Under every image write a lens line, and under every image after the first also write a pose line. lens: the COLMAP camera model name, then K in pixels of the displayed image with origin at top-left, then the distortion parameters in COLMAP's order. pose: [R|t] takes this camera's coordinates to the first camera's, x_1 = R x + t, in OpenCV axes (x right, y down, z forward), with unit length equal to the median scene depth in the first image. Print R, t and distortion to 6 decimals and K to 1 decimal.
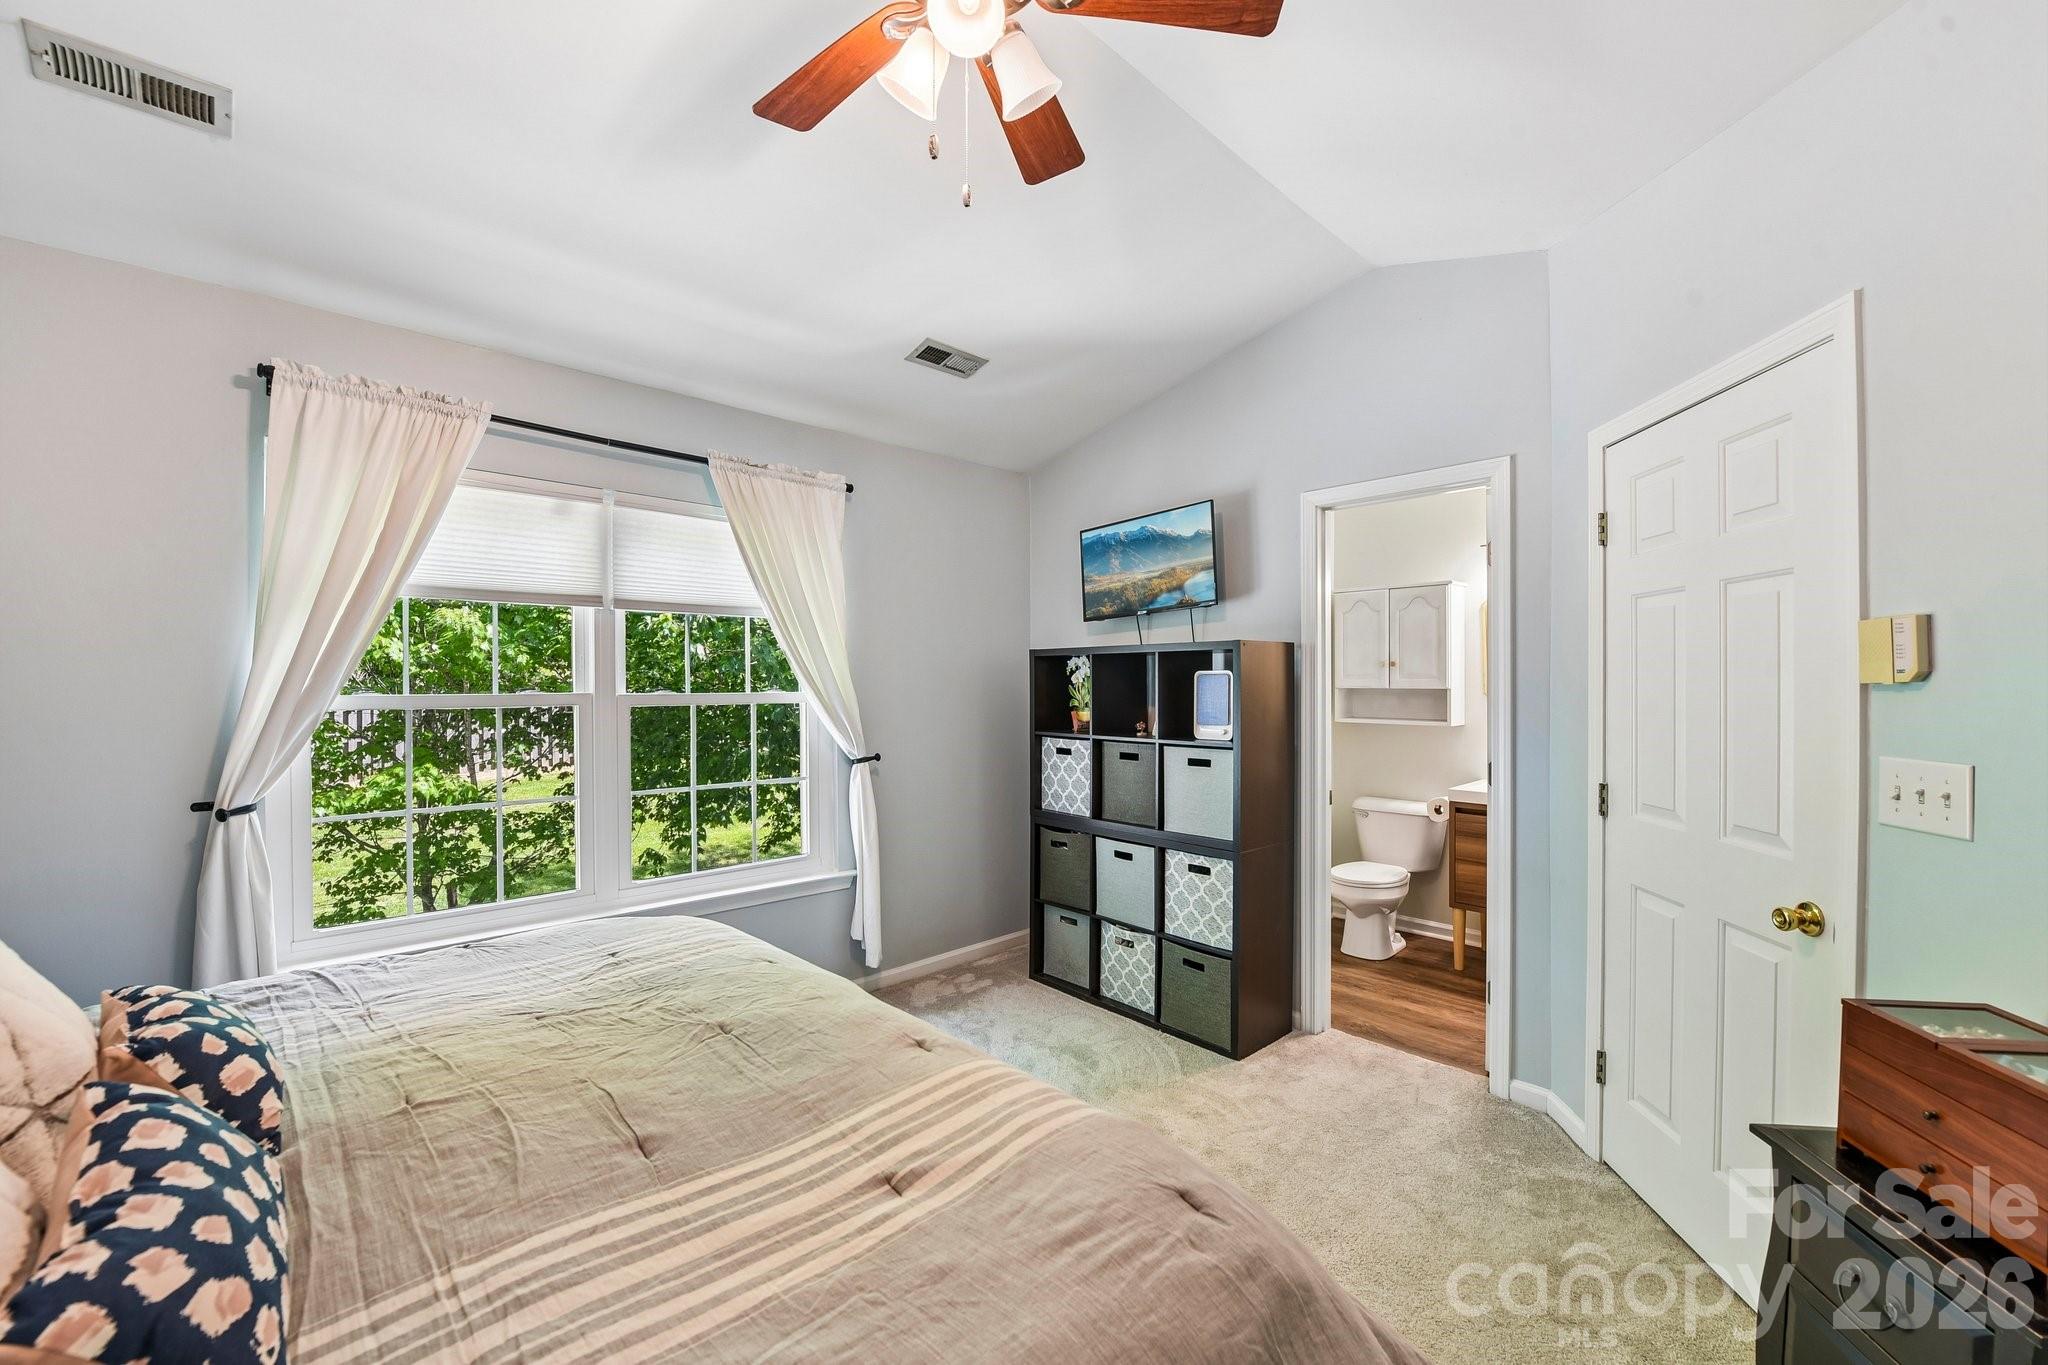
lens RADIAL K [[819.2, 0, 1023.6], [0, 819.2, 684.8], [0, 0, 1]] dist [-0.018581, -0.000420]
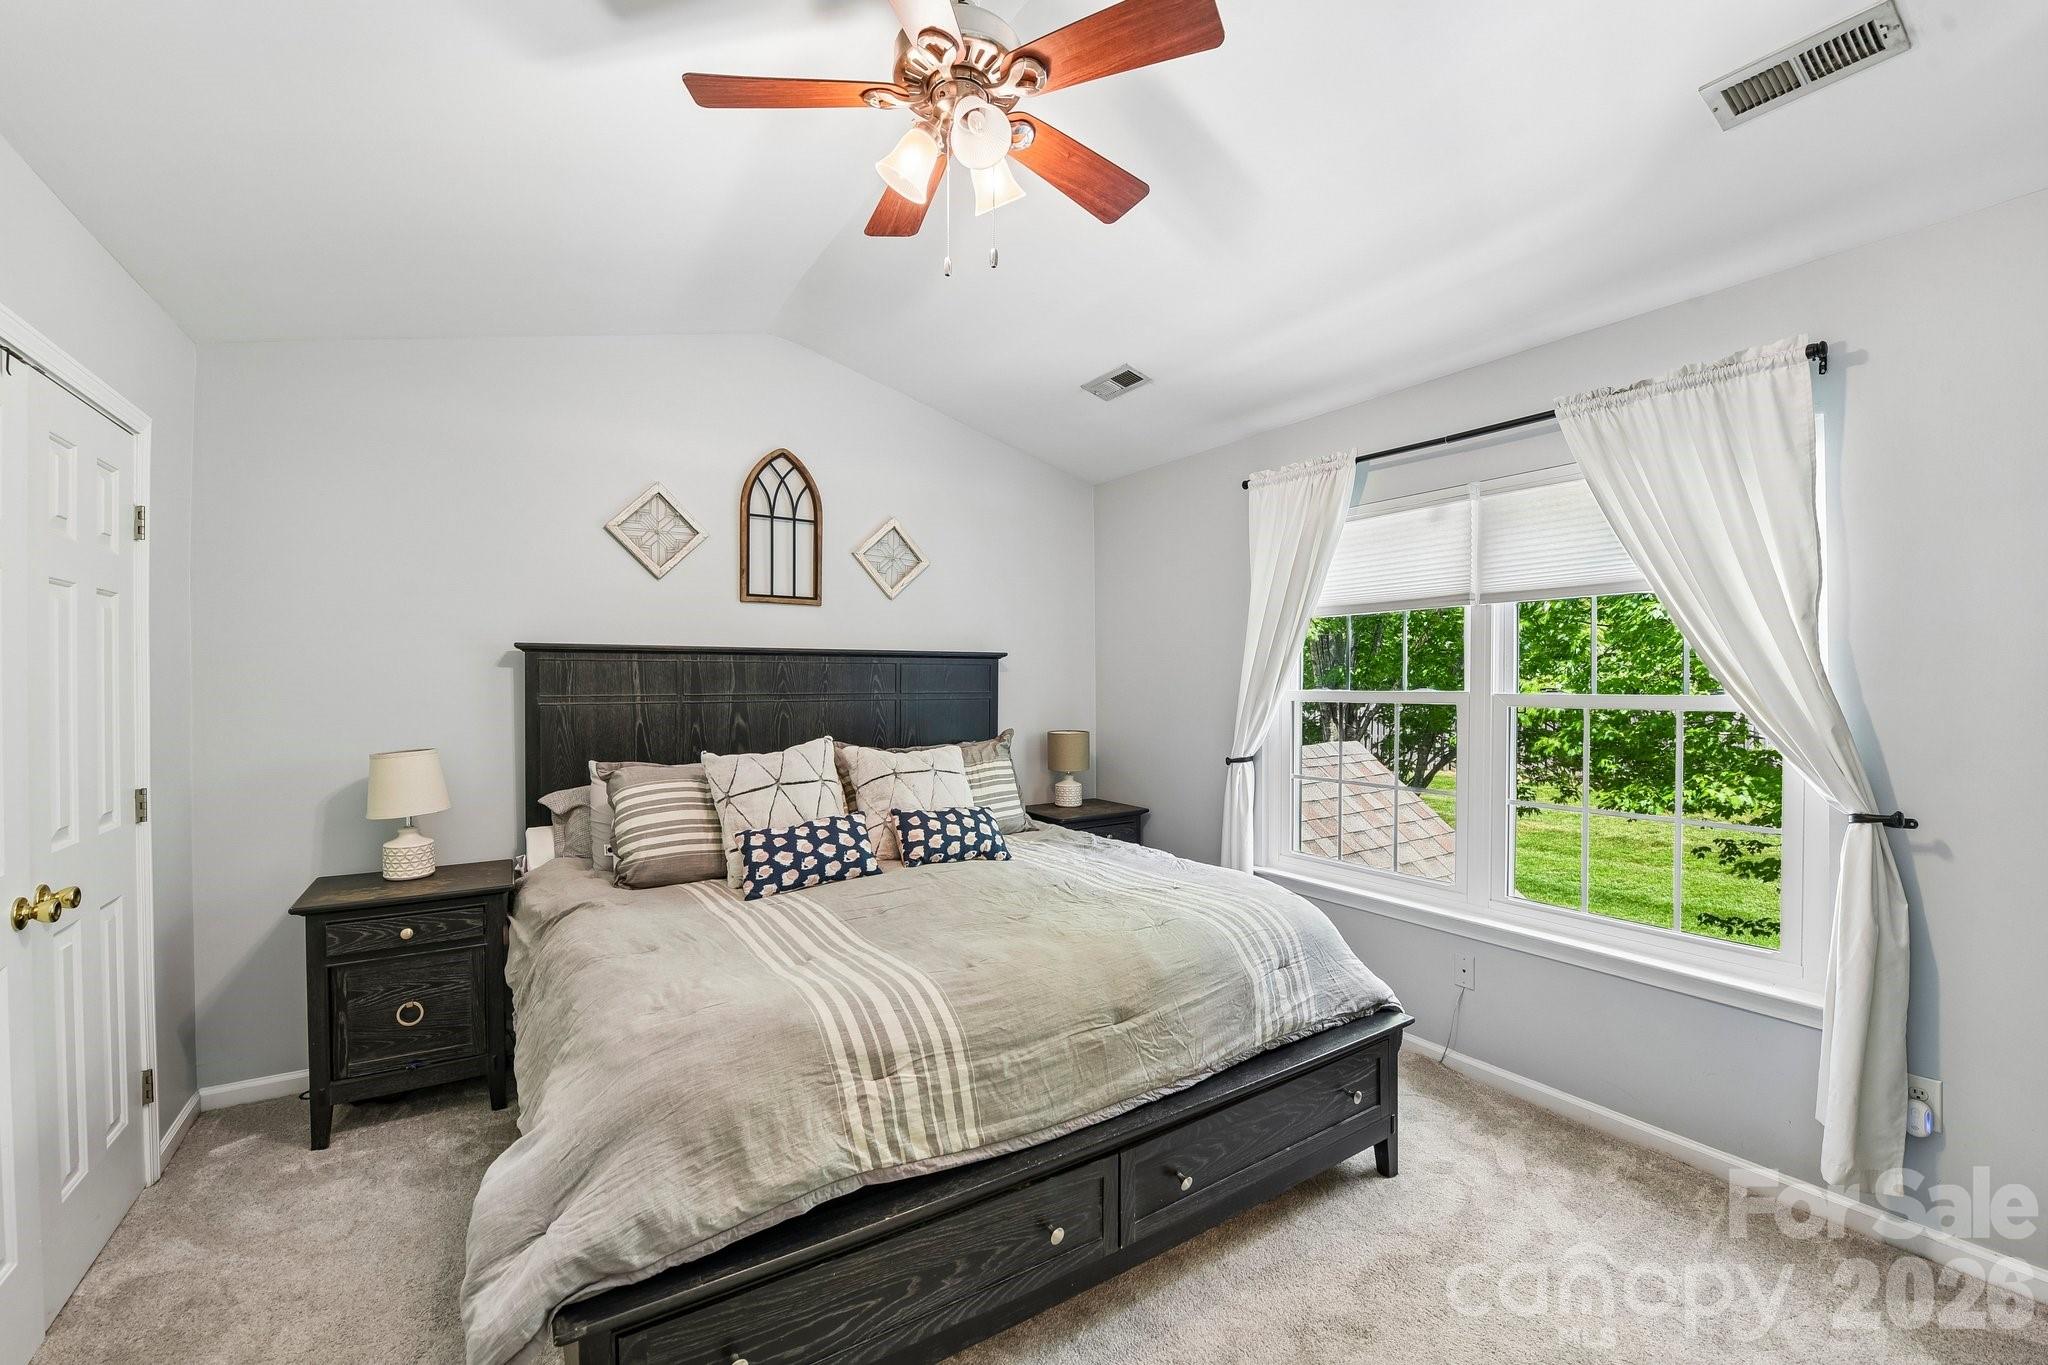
lens RADIAL K [[819.2, 0, 1023.6], [0, 819.2, 684.8], [0, 0, 1]] dist [-0.018581, -0.000420]
pose [[-0.183938, 0.001667, -0.982936, 0.582781], [-0.002637, 0.999994, 0.002189, 0.000953], [0.982934, 0.002995, -0.183933, 0.695817]]
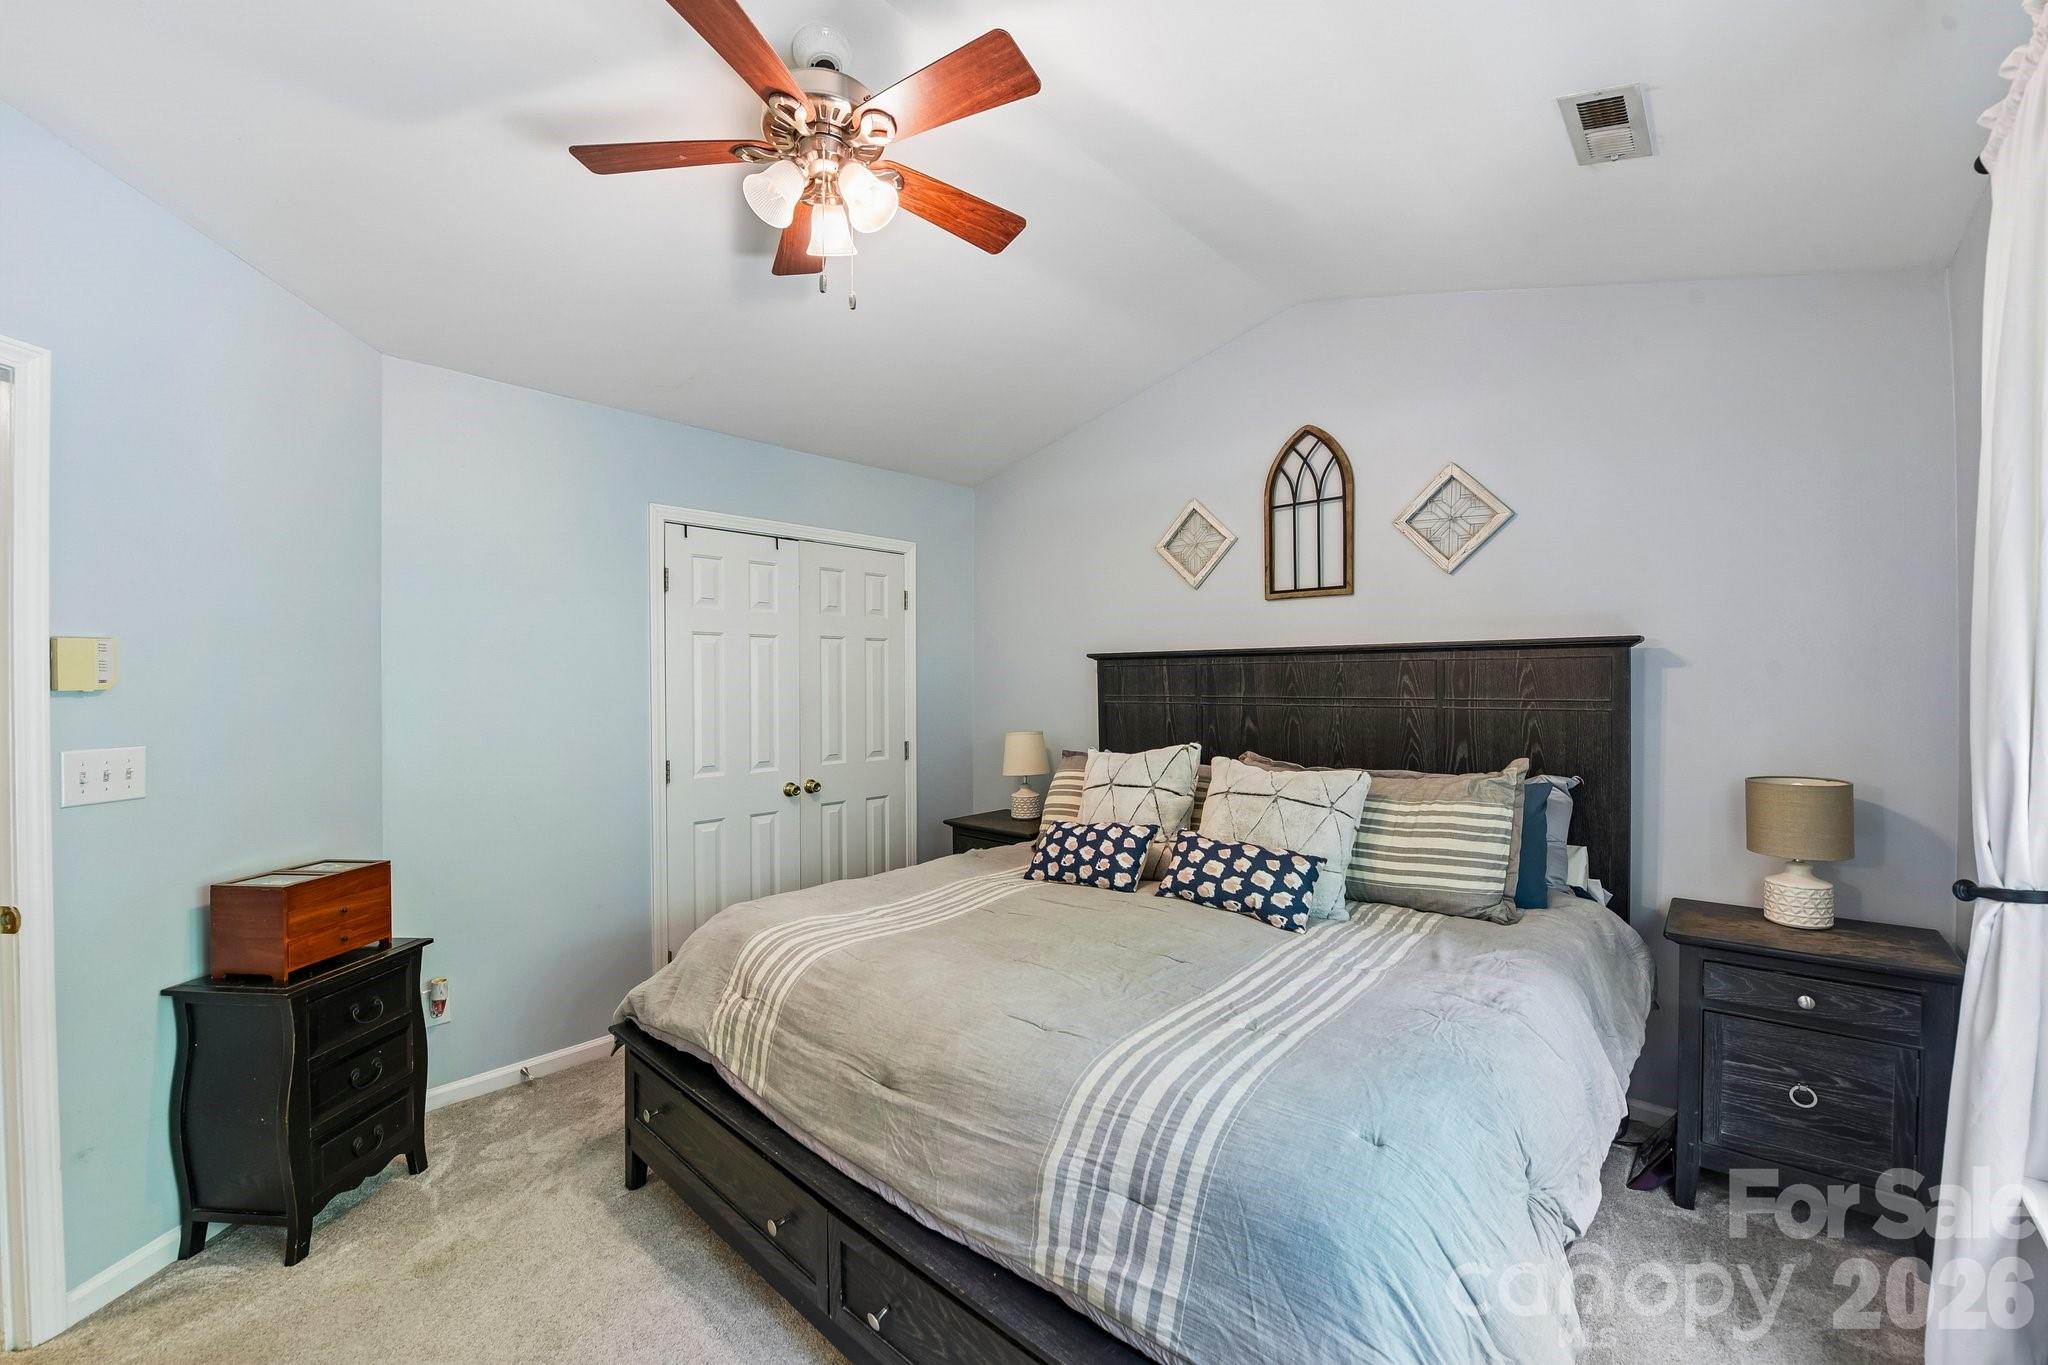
lens RADIAL K [[819.2, 0, 1023.6], [0, 819.2, 684.8], [0, 0, 1]] dist [-0.018581, -0.000420]
pose [[-0.997448, 0.001029, -0.071386, -0.152353], [0.000608, 0.999982, 0.005917, -0.006118], [0.071391, 0.005858, -0.997431, 1.232406]]
